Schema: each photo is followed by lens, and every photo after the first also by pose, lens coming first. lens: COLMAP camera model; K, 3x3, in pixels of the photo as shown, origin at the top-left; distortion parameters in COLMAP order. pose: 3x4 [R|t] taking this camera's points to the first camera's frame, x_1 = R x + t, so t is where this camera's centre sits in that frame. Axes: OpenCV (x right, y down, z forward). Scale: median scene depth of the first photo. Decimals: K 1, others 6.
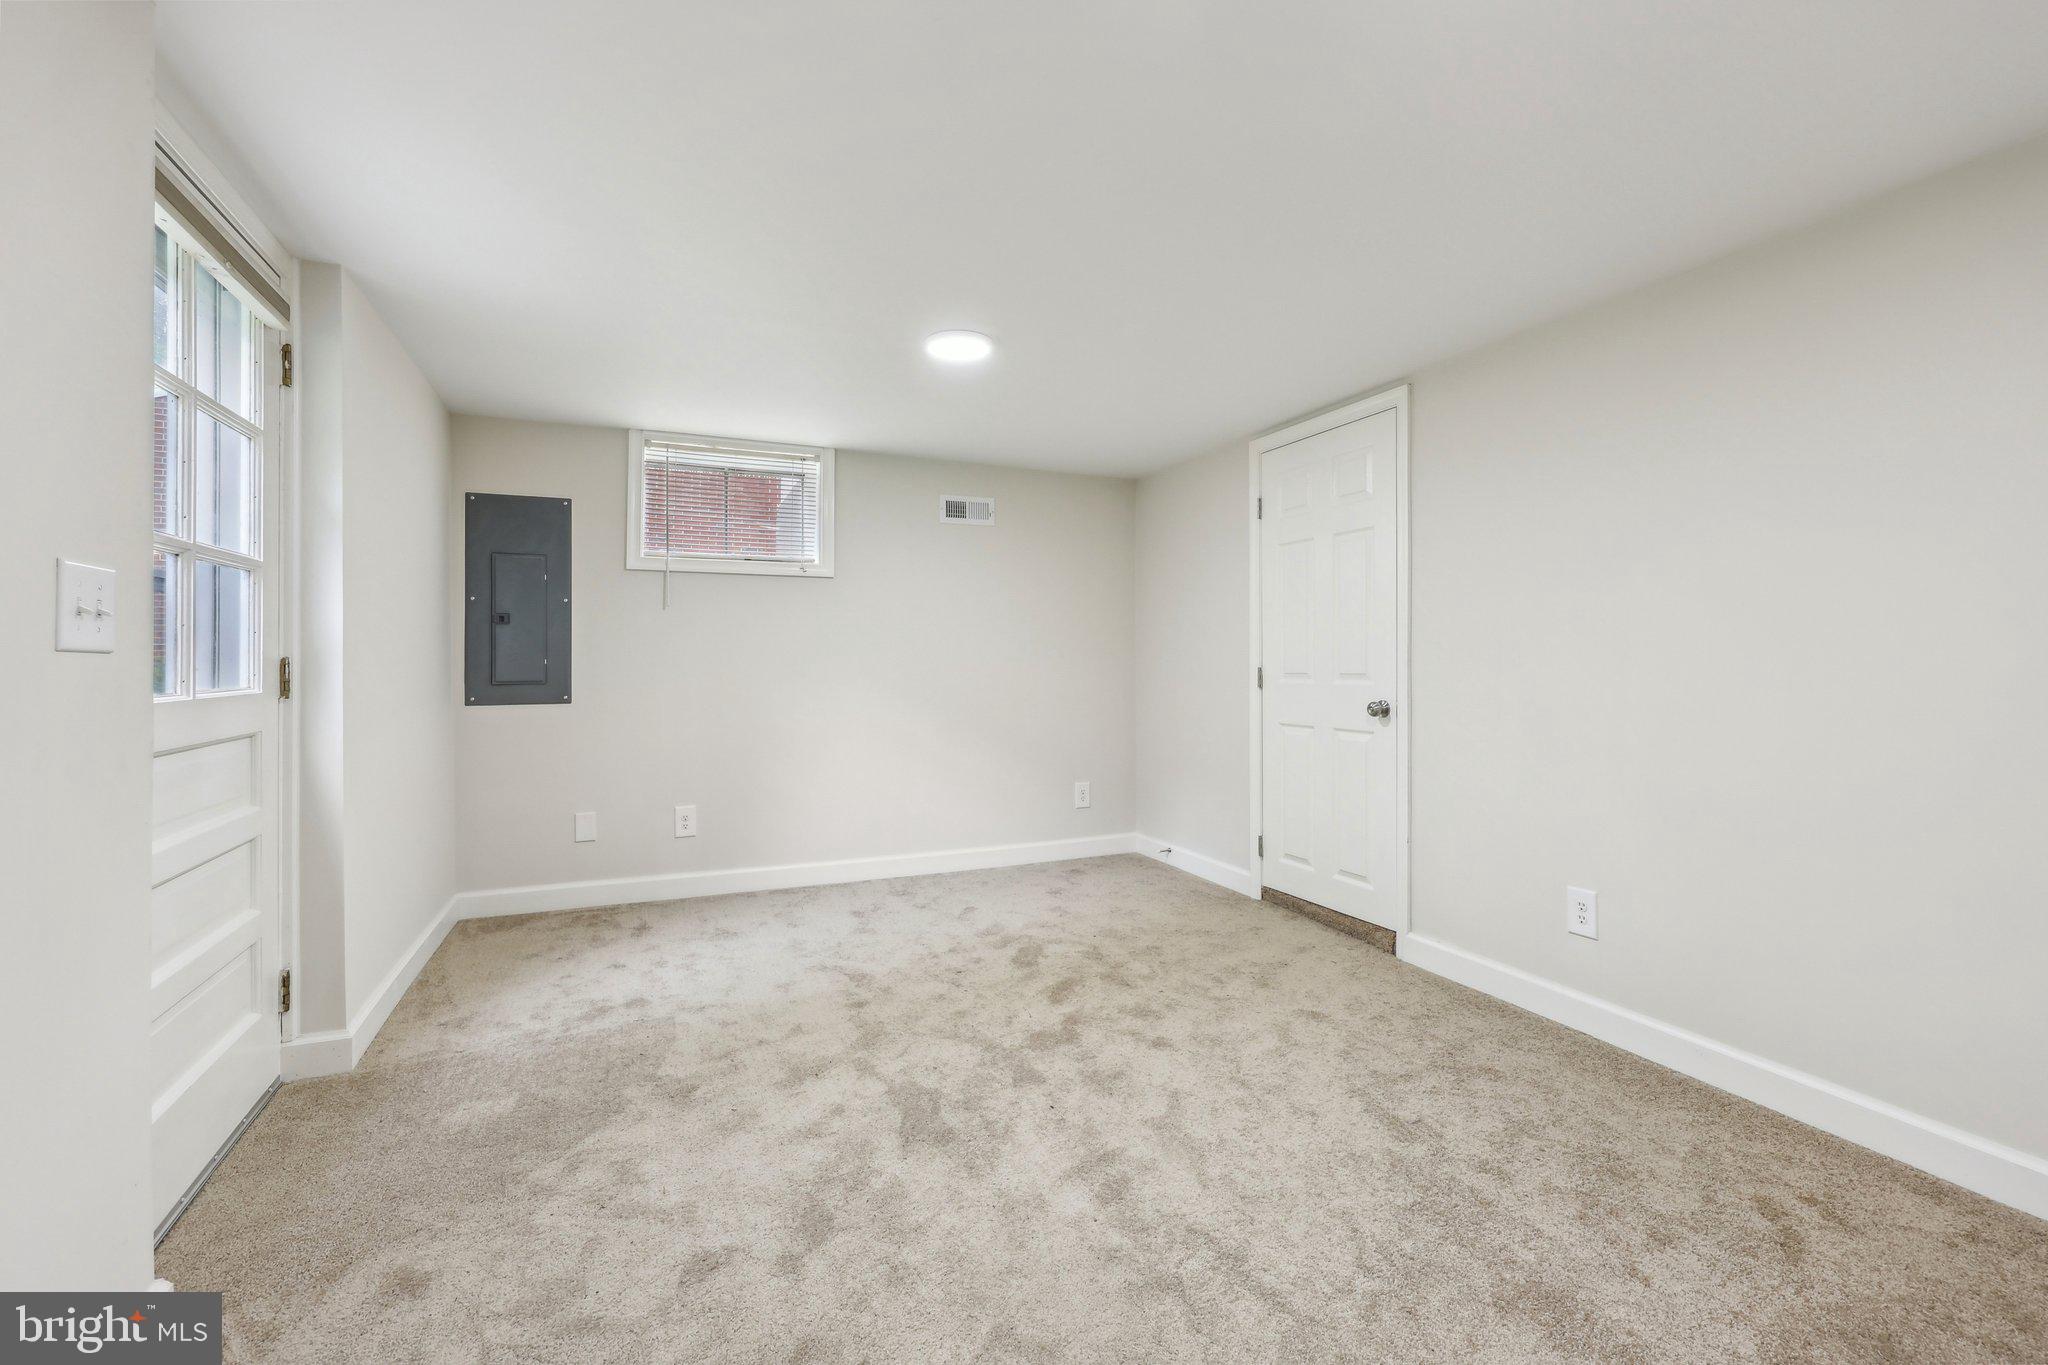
lens RADIAL K [[828.0, 0, 1000.7], [0, 828.0, 656.8], [0, 0, 1]] dist [-0.000826, -0.000026]
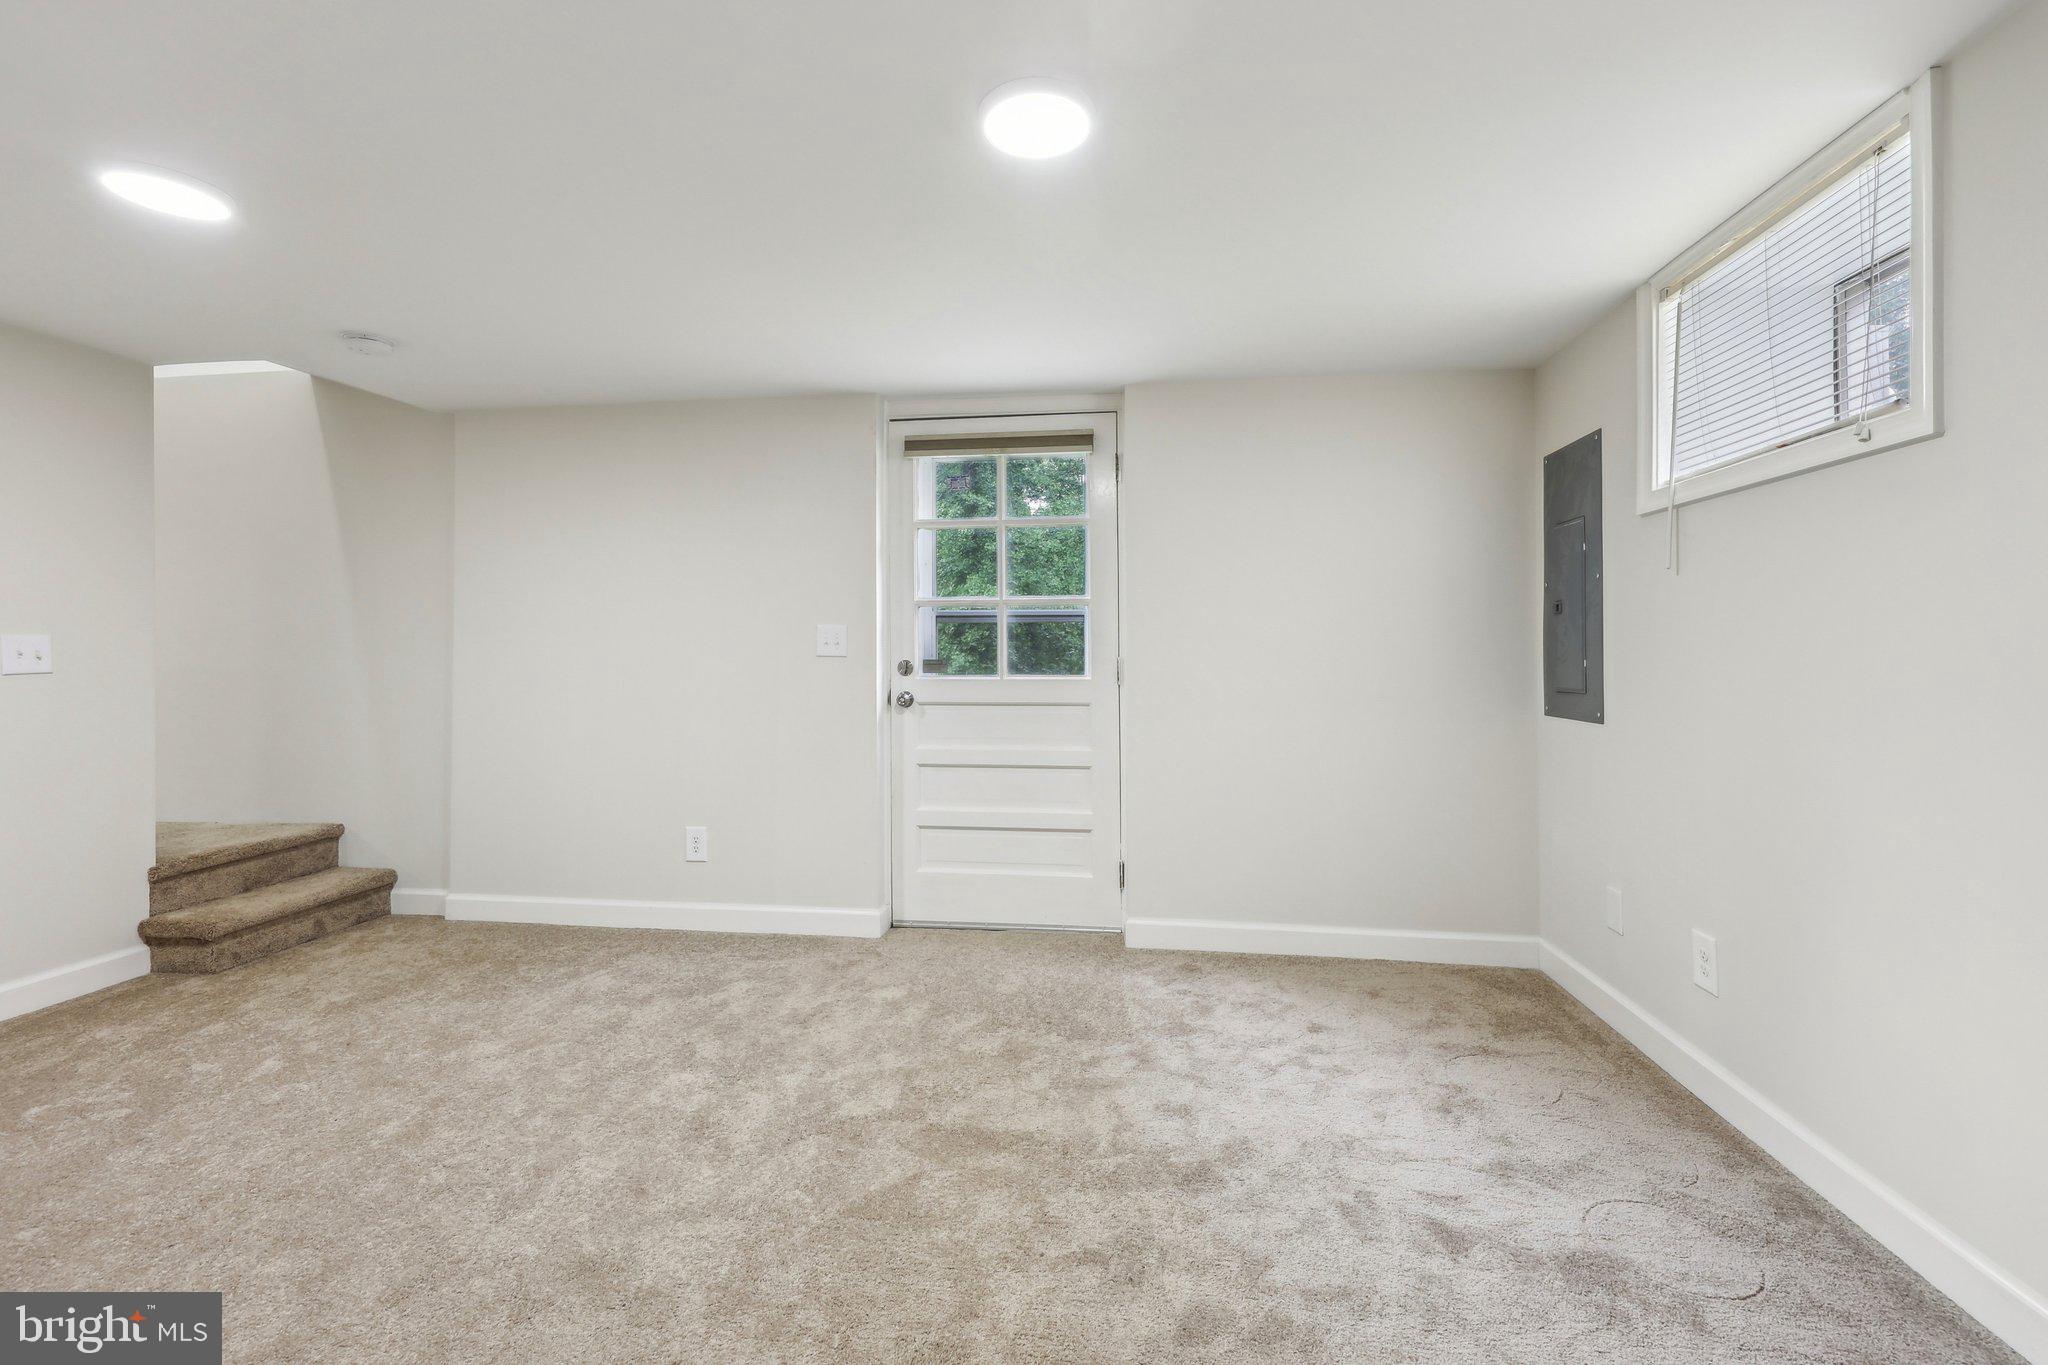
lens RADIAL K [[828.0, 0, 1000.7], [0, 828.0, 656.8], [0, 0, 1]] dist [-0.000826, -0.000026]
pose [[-0.495435, 0.005454, -0.868628, 0.370023], [0.002709, 0.999985, 0.004734, -0.005125], [0.868641, -0.000008, -0.495443, 1.011139]]
